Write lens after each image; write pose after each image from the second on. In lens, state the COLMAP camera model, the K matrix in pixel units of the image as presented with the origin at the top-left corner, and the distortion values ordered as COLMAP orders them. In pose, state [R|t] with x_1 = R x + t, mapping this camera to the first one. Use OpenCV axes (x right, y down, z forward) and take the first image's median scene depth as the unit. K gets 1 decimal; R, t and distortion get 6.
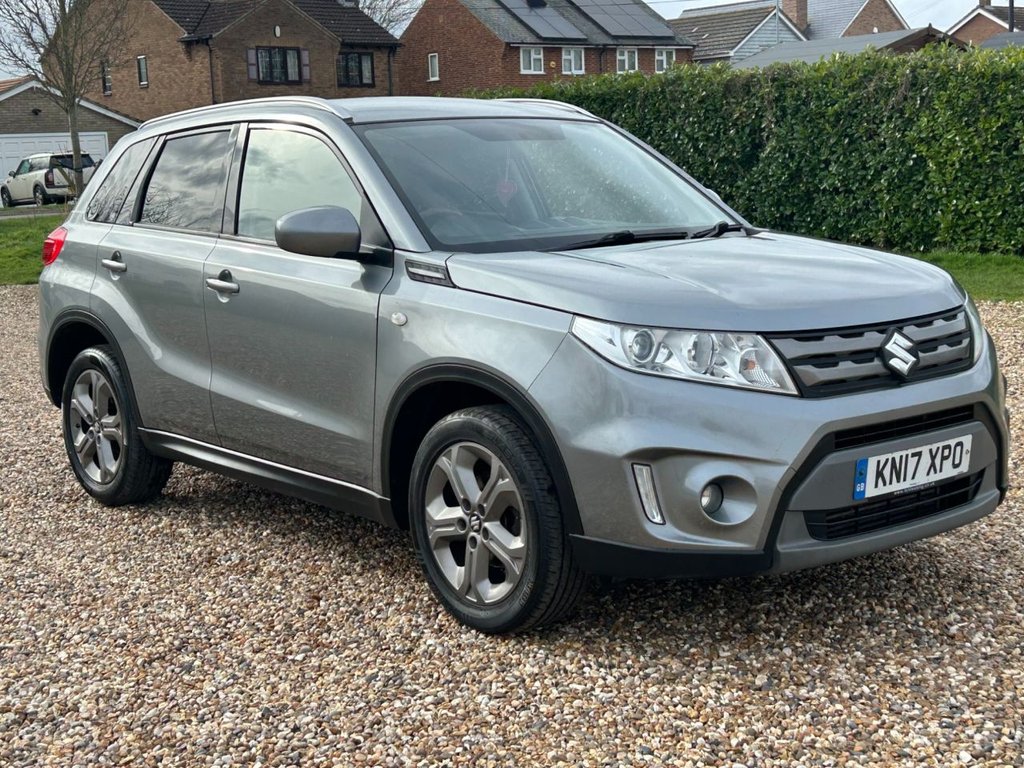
lens RADIAL K [[1501.0, 0, 504.2], [0, 1501.0, 391.7], [0, 0, 1]] dist [0.237147, -0.830668]
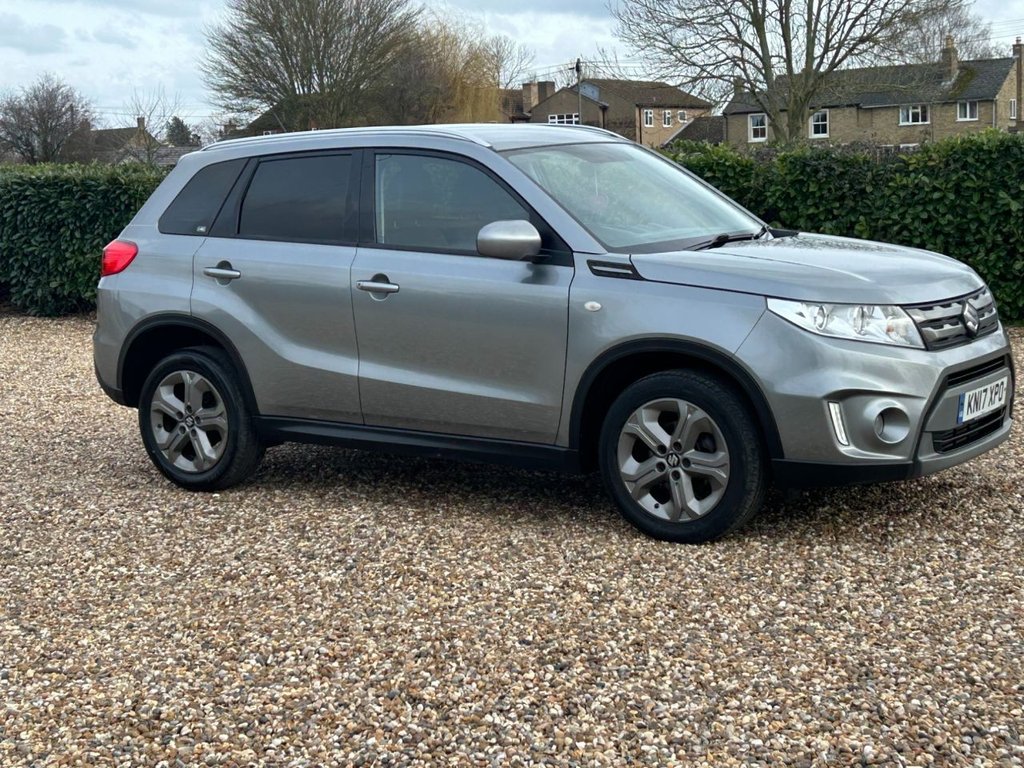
lens RADIAL K [[1731.7, 0, 494.4], [0, 1731.7, 386.9], [0, 0, 1]] dist [0.249732, -0.936887]
pose [[0.962457, -0.042701, 0.268054, -0.578928], [0.046929, 0.998854, -0.009383, 0.031420], [-0.267347, 0.021610, 0.963358, -0.416183]]
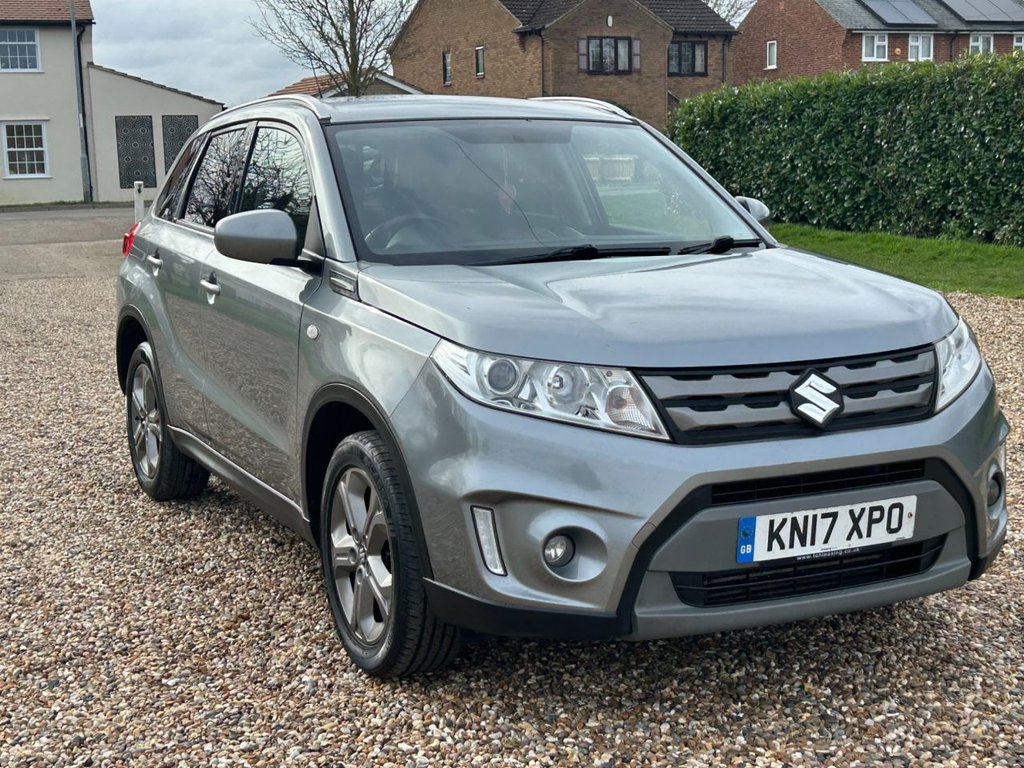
lens RADIAL K [[1501.0, 0, 504.2], [0, 1501.0, 391.7], [0, 0, 1]] dist [0.237147, -0.830668]
pose [[0.972411, 0.051168, -0.227592, 0.279138], [-0.049510, 0.998689, 0.012995, -0.030803], [0.227958, -0.001368, 0.973670, 0.112373]]
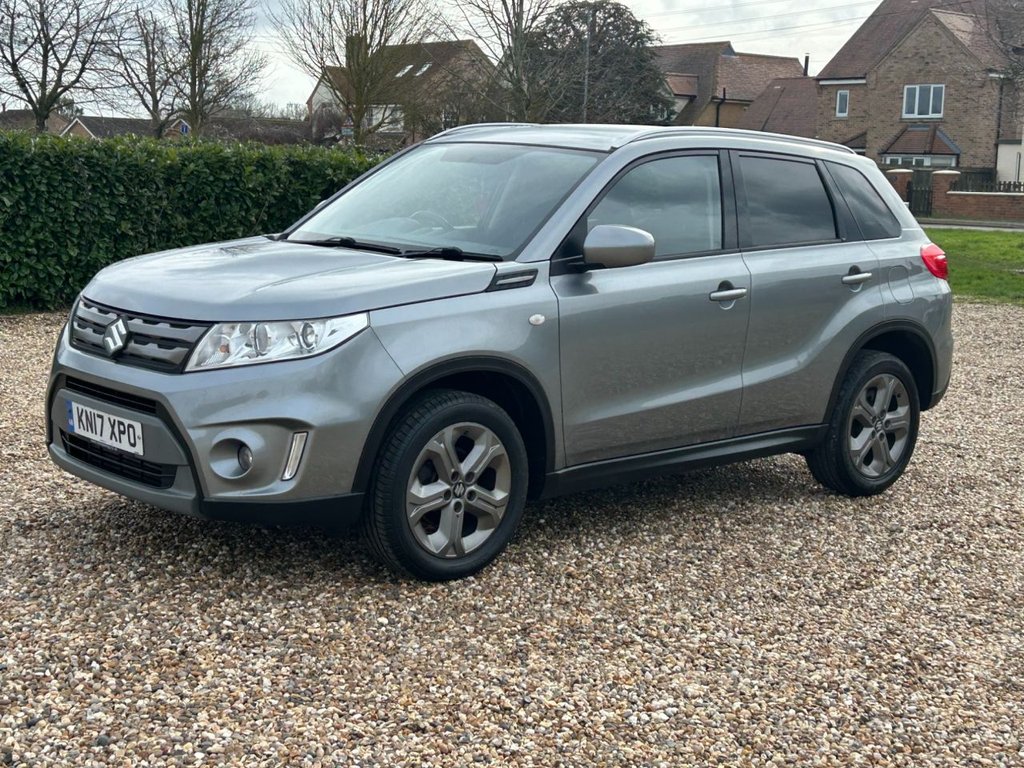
lens RADIAL K [[1501.0, 0, 504.2], [0, 1501.0, 391.7], [0, 0, 1]] dist [0.237147, -0.830668]
pose [[0.036371, 0.186369, -0.981806, 1.466971], [-0.192823, 0.965303, 0.176093, -0.254870], [0.980559, 0.182910, 0.071045, 1.209614]]
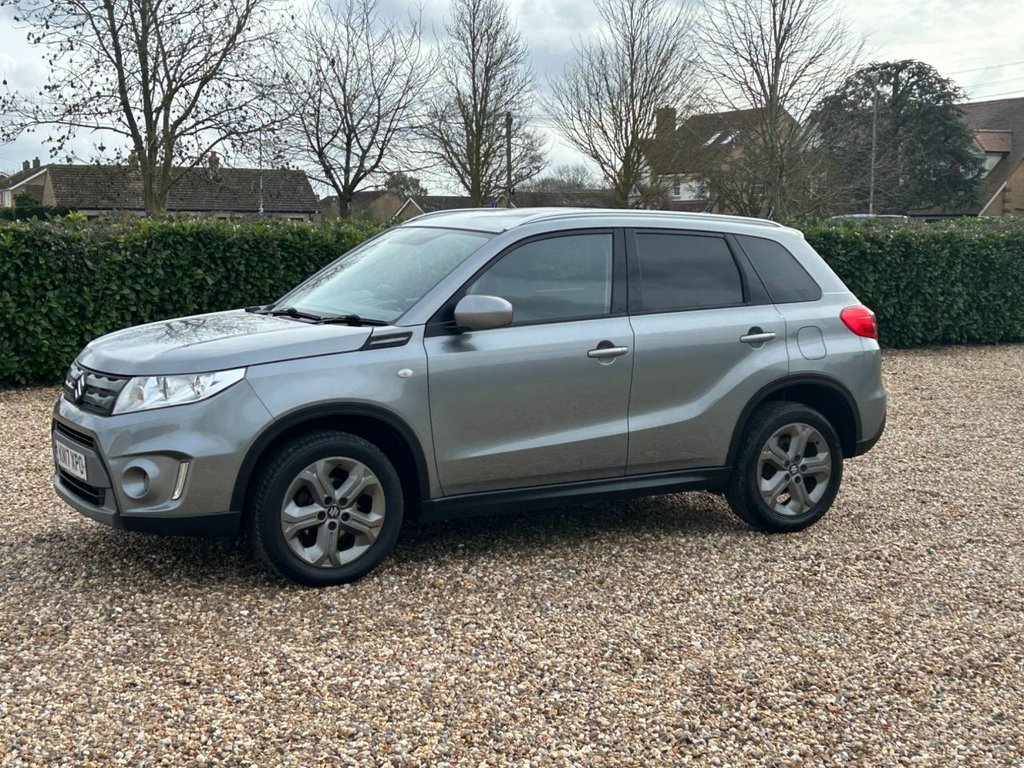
lens RADIAL K [[1501.0, 0, 504.2], [0, 1501.0, 391.7], [0, 0, 1]] dist [0.237147, -0.830668]
pose [[-0.181780, 0.143551, -0.972805, 1.691299], [-0.156087, 0.972532, 0.172678, -0.356924], [0.970872, 0.183232, -0.154380, 1.645831]]
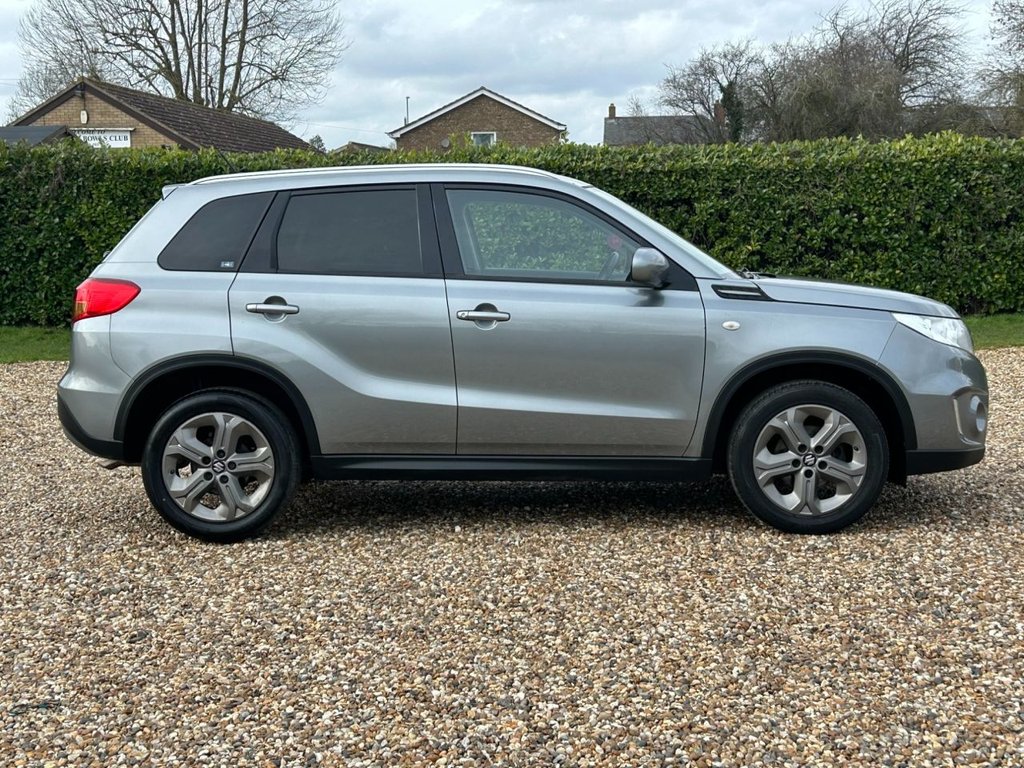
lens RADIAL K [[1501.0, 0, 504.2], [0, 1501.0, 391.7], [0, 0, 1]] dist [0.237147, -0.830668]
pose [[0.656479, -0.057722, 0.752132, -1.343665], [0.106711, 0.994147, -0.016845, 0.014658], [-0.746758, 0.091319, 0.658797, 0.250410]]
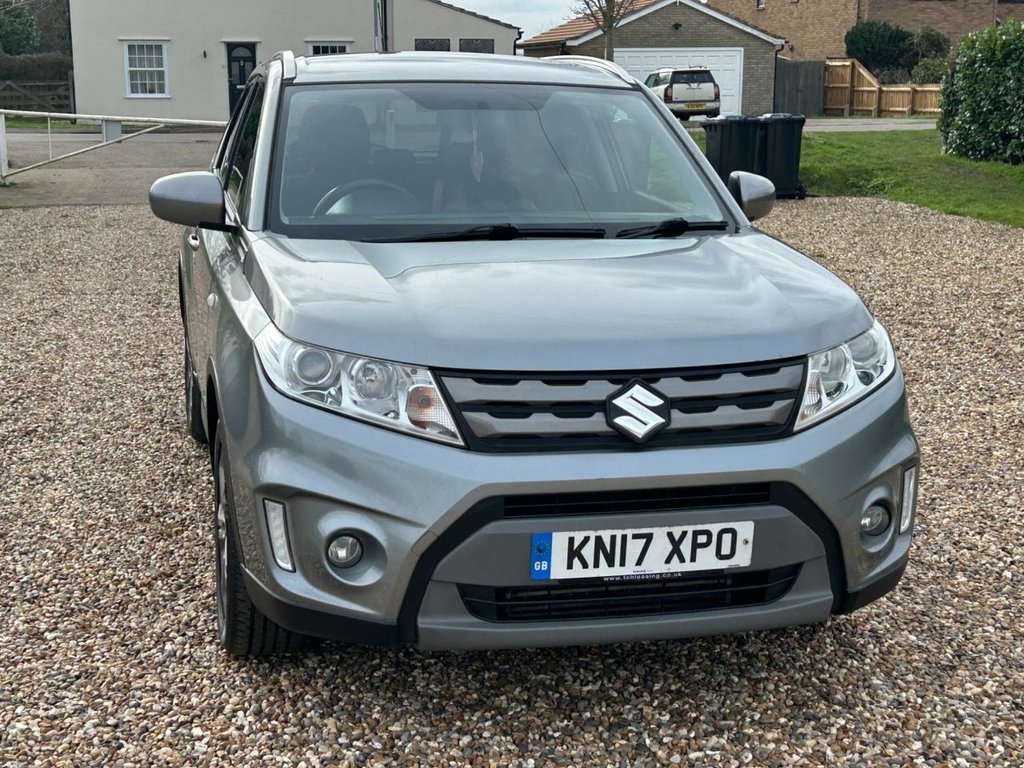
lens RADIAL K [[1501.0, 0, 504.2], [0, 1501.0, 391.7], [0, 0, 1]] dist [0.237147, -0.830668]
pose [[0.899015, 0.126818, -0.419153, 0.524016], [-0.103344, 0.991555, 0.078347, -0.089607], [0.425549, -0.027119, 0.904529, 0.236297]]
